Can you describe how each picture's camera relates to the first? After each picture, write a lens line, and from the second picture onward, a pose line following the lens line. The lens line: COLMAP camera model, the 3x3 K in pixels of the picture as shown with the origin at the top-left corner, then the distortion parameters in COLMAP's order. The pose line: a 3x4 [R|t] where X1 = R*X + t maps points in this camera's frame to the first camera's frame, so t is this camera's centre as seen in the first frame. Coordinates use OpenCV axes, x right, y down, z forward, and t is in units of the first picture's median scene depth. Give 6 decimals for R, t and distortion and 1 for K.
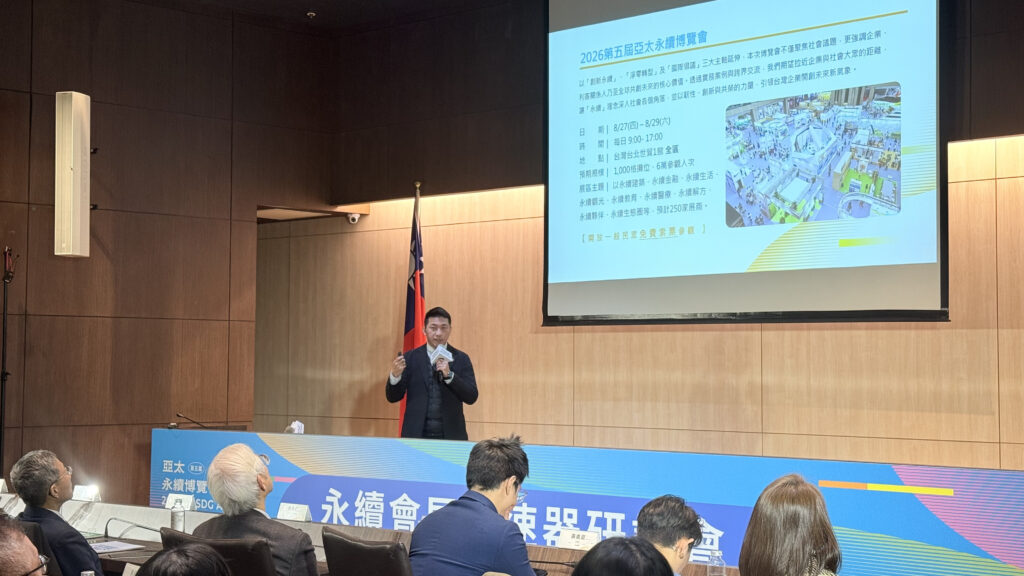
lens RADIAL K [[1414.8, 0, 512.0], [0, 1414.8, 288.0], [0, 0, 1]] dist [0.096463, -0.007182]
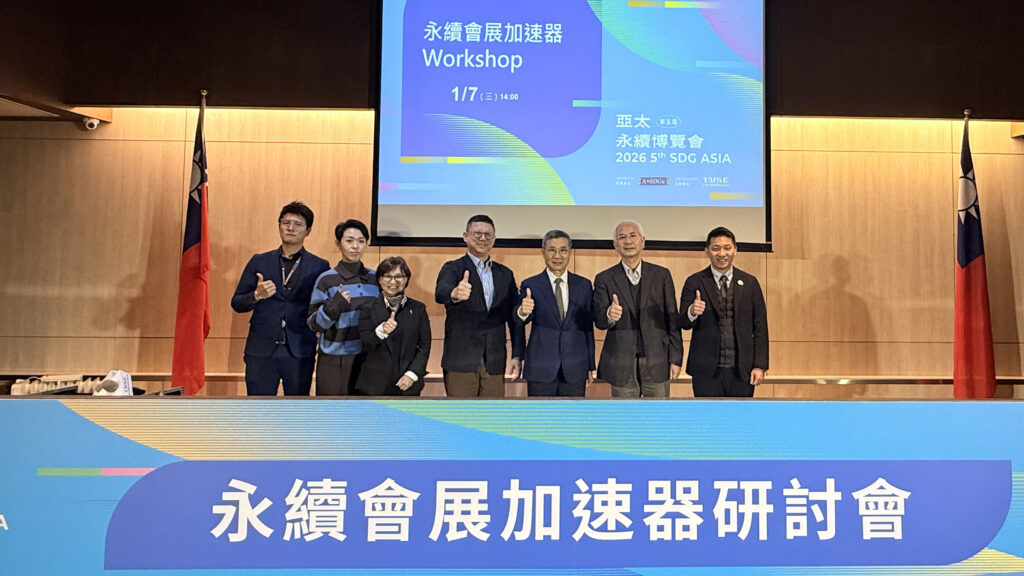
lens RADIAL K [[642.4, 0, 588.8], [0, 642.4, 248.7], [0, 0, 1]] dist [-0.001160, 0.003068]
pose [[0.755230, 0.032614, 0.654648, -0.198839], [-0.042809, 0.999083, -0.000387, 0.027331], [-0.654060, -0.027732, 0.755934, 0.663987]]
